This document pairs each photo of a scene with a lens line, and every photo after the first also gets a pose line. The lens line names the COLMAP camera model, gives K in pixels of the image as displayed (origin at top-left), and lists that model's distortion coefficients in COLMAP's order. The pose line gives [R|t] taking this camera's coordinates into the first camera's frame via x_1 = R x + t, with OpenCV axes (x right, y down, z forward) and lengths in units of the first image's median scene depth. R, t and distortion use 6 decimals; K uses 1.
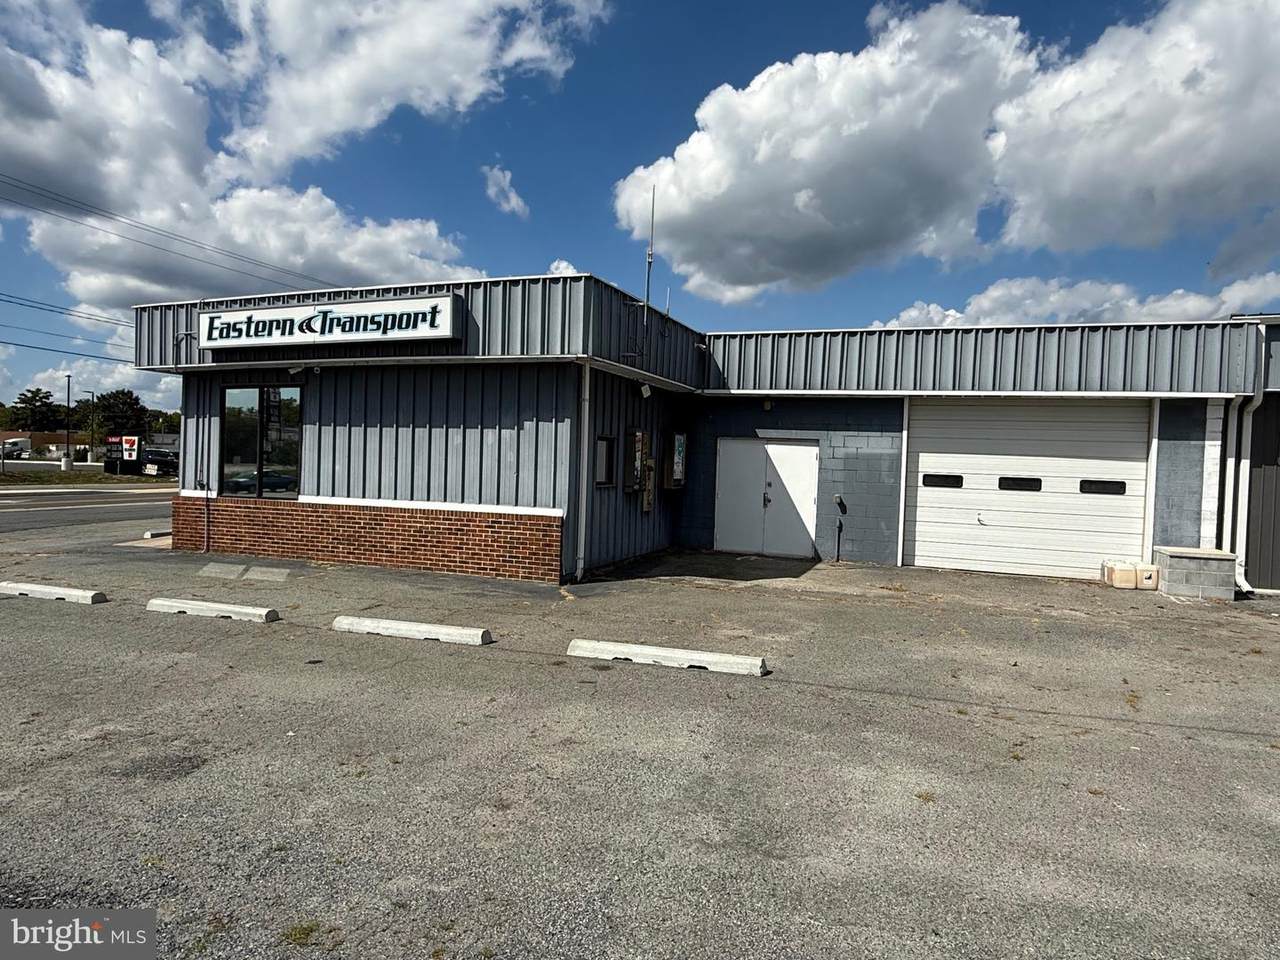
lens RADIAL K [[792.3, 0, 640.0], [0, 792.3, 480.0], [0, 0, 1]] dist [-0.003175, -0.001545]
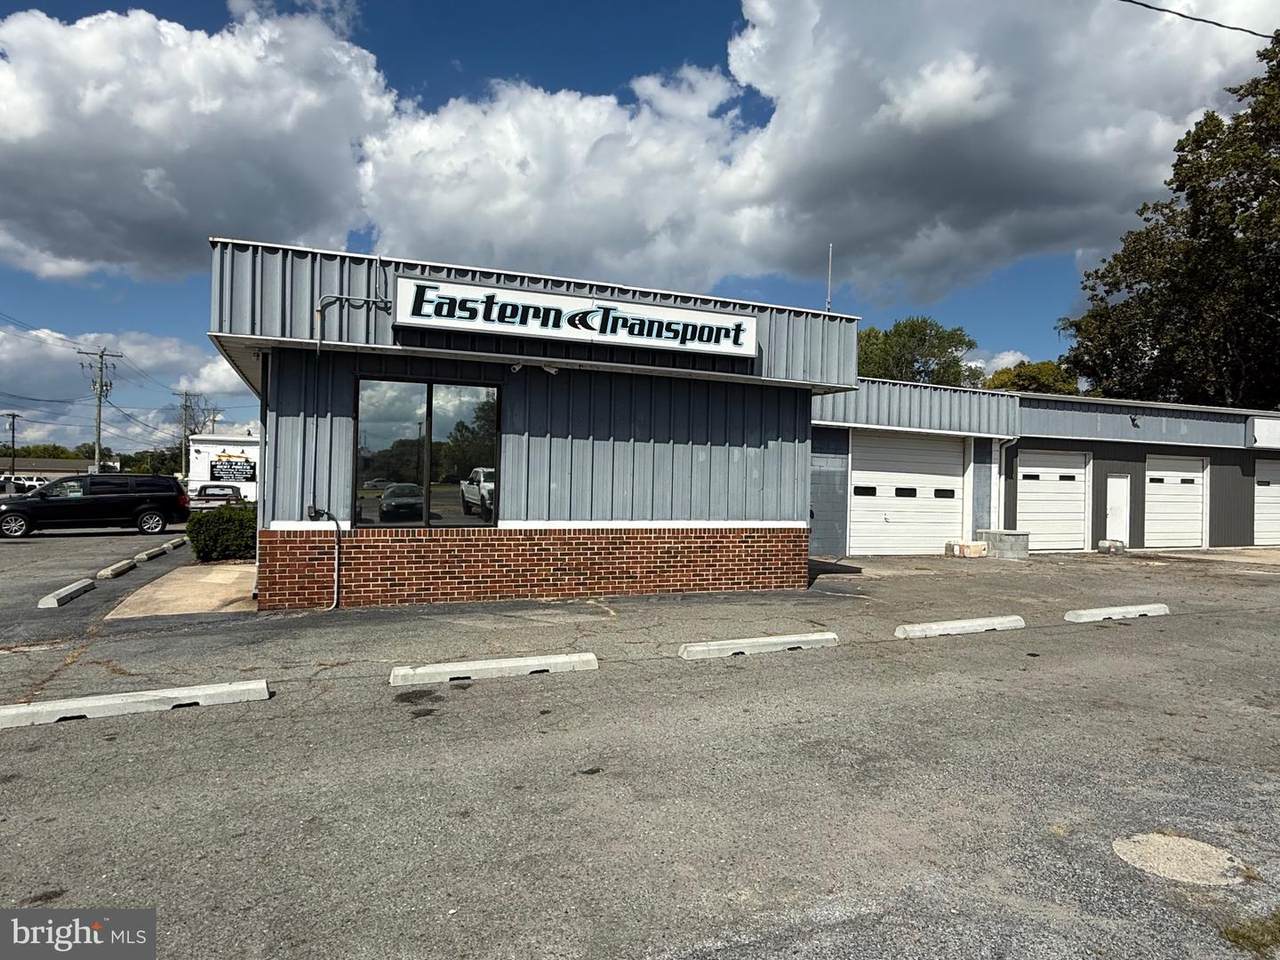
lens RADIAL K [[779.2, 0, 640.0], [0, 779.2, 480.0], [0, 0, 1]] dist [0.008197, -0.000292]
pose [[0.717399, -0.005359, 0.696641, -0.947342], [0.015523, 0.999845, -0.008294, -0.014394], [-0.696489, 0.016764, 0.717371, 0.349261]]
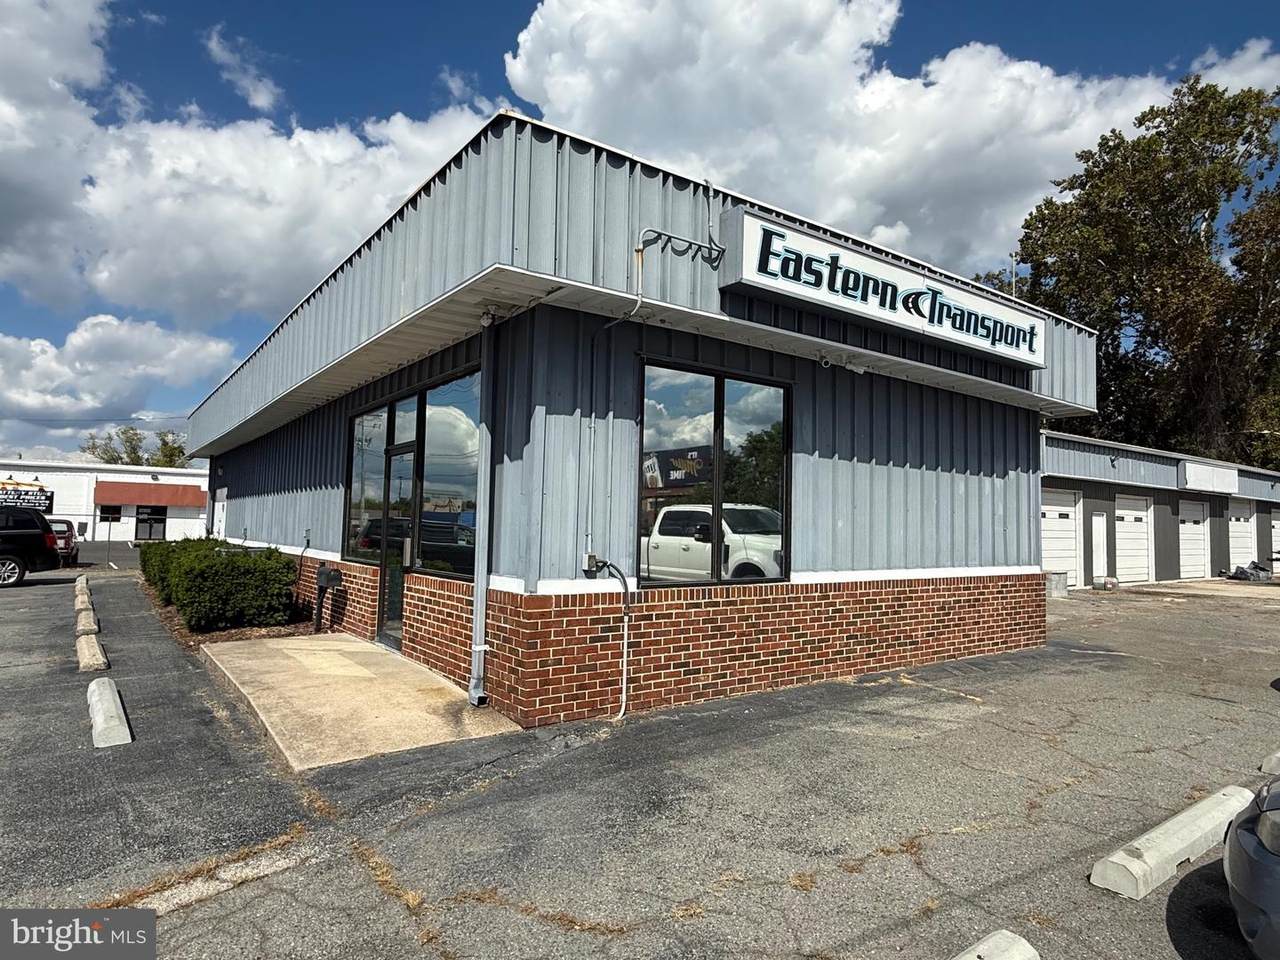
lens RADIAL K [[754.0, 0, 640.0], [0, 754.0, 480.0], [0, 0, 1]] dist [0.013068, -0.004503]
pose [[0.522581, 0.037548, 0.851762, -1.035781], [0.012151, 0.998600, -0.051476, -0.022885], [-0.852503, 0.037251, 0.521394, 0.861840]]
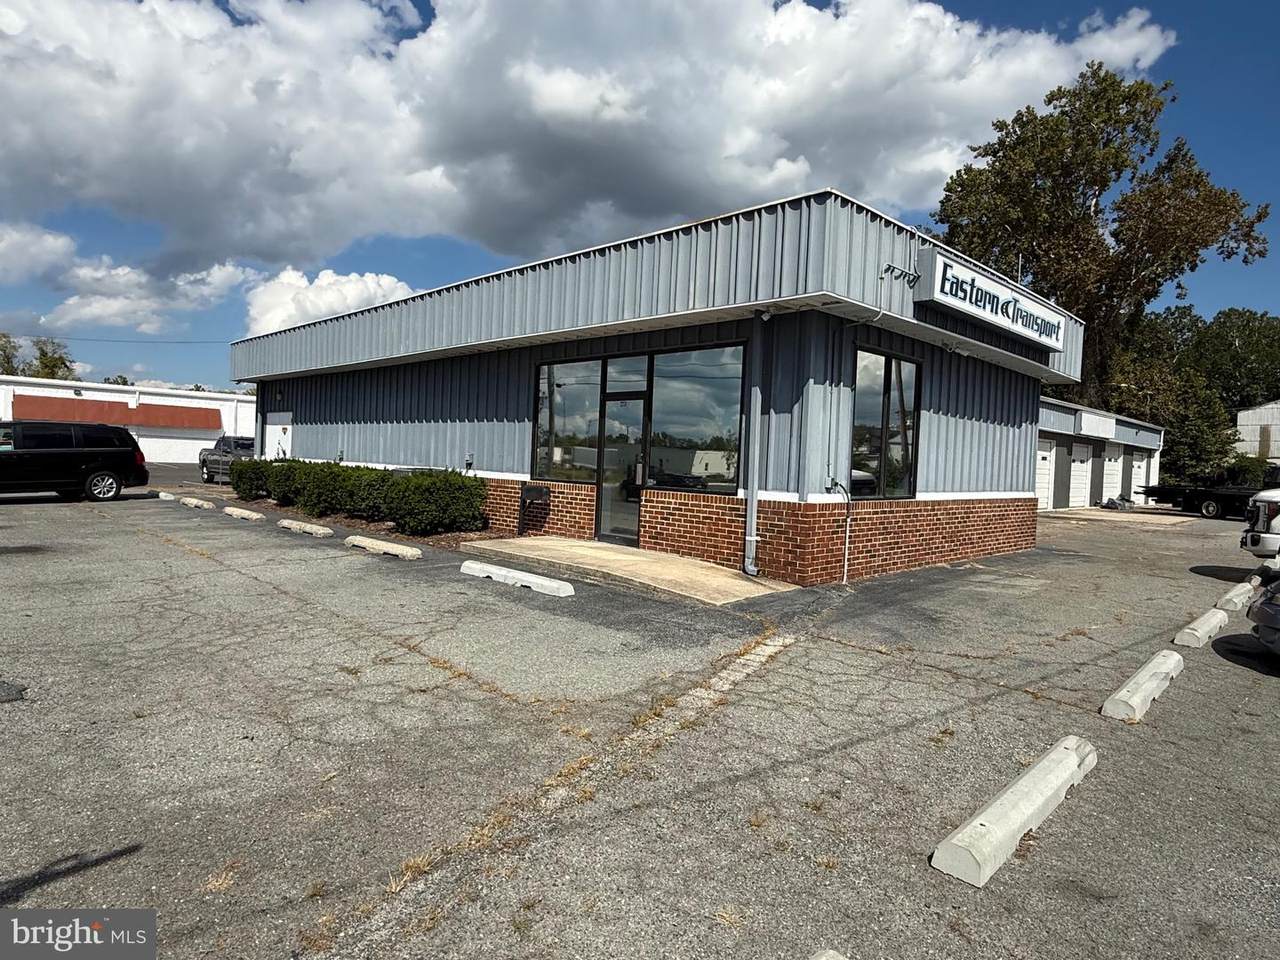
lens RADIAL K [[758.9, 0, 640.0], [0, 758.9, 480.0], [0, 0, 1]] dist [-0.000135, 0.003446]
pose [[0.391362, -0.035430, 0.919554, -1.392306], [-0.010523, 0.999021, 0.042970, -0.027978], [-0.920176, -0.026493, 0.390606, 1.025772]]
